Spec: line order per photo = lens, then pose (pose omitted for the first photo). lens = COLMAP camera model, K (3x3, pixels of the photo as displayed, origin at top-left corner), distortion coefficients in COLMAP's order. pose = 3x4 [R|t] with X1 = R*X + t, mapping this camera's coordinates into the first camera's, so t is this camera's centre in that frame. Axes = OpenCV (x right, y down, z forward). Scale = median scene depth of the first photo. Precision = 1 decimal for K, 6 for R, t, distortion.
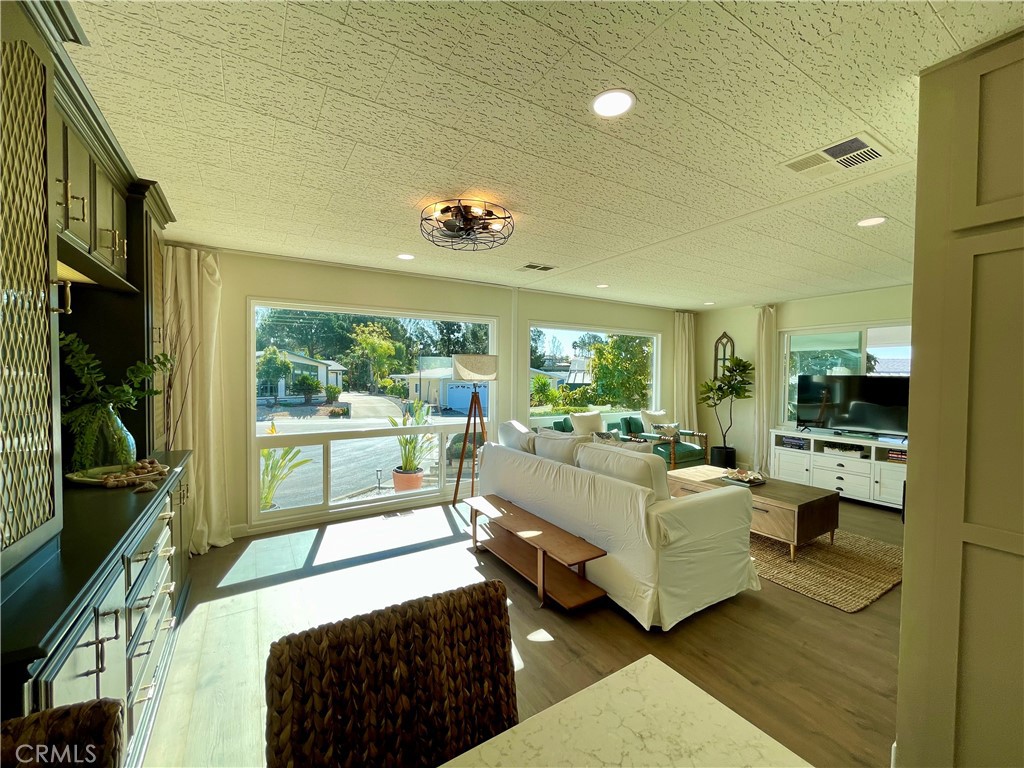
lens RADIAL K [[418.5, 0, 512.0], [0, 418.5, 384.0], [0, 0, 1]] dist [-0.000310, 0.000045]
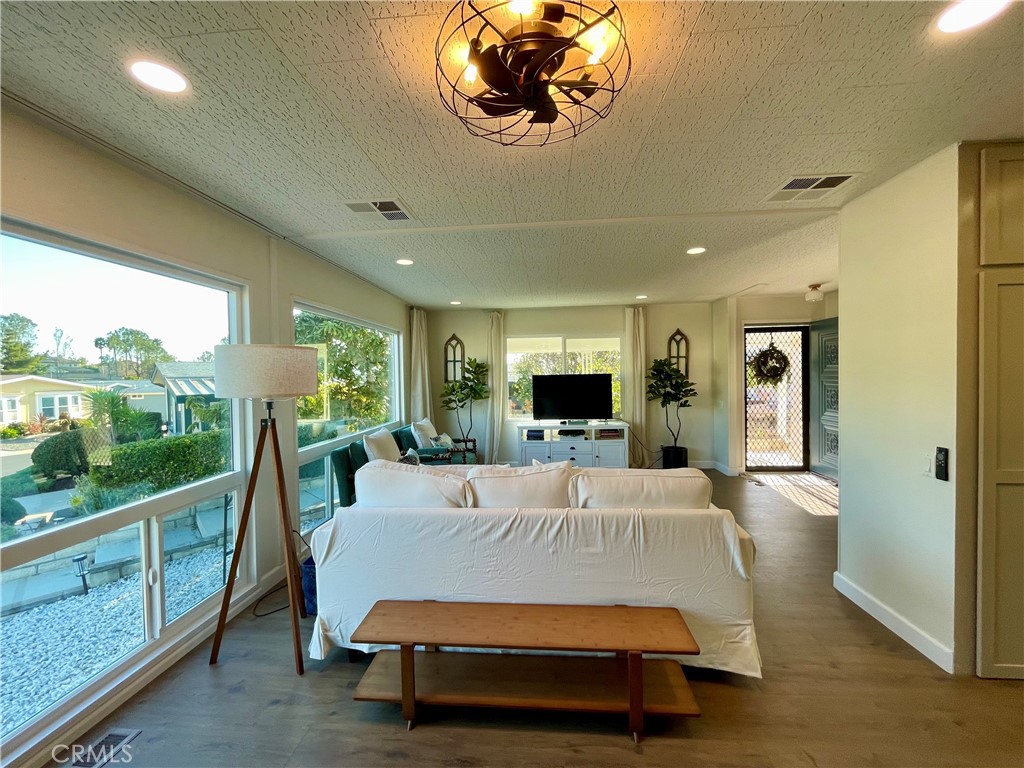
lens RADIAL K [[419.1, 0, 512.0], [0, 419.1, 384.0], [0, 0, 1]] dist [-0.001381, -0.000163]
pose [[0.584020, -0.031505, 0.811127, -0.225543], [0.041736, 0.999090, 0.008755, -0.008865], [-0.810665, 0.028740, 0.584804, 0.325258]]
